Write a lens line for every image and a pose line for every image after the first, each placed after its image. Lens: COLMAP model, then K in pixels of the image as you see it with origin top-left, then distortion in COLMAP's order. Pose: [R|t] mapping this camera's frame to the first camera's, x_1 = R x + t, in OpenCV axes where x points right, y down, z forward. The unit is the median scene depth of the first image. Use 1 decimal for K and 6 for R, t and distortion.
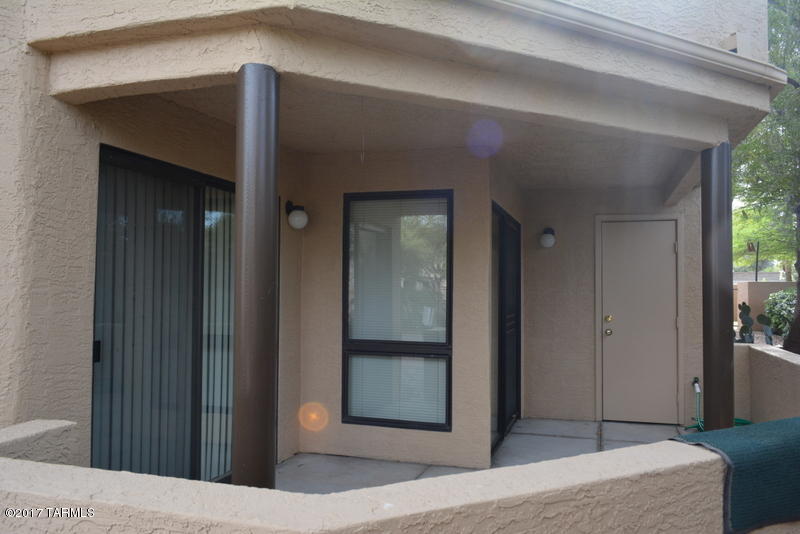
lens RADIAL K [[622.5, 0, 401.1], [0, 622.5, 277.3], [0, 0, 1]] dist [-0.012178, 0.000930]
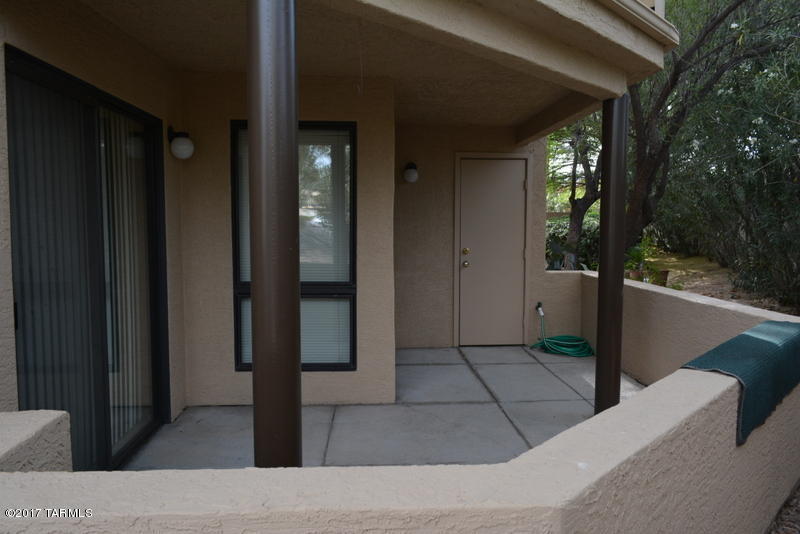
lens RADIAL K [[622.5, 0, 401.1], [0, 622.5, 277.3], [0, 0, 1]] dist [-0.012178, 0.000930]
pose [[0.935115, -0.036965, 0.352412, -0.196494], [-0.003699, 0.993471, 0.114021, -0.013748], [-0.354326, -0.107926, 0.928873, 0.065020]]
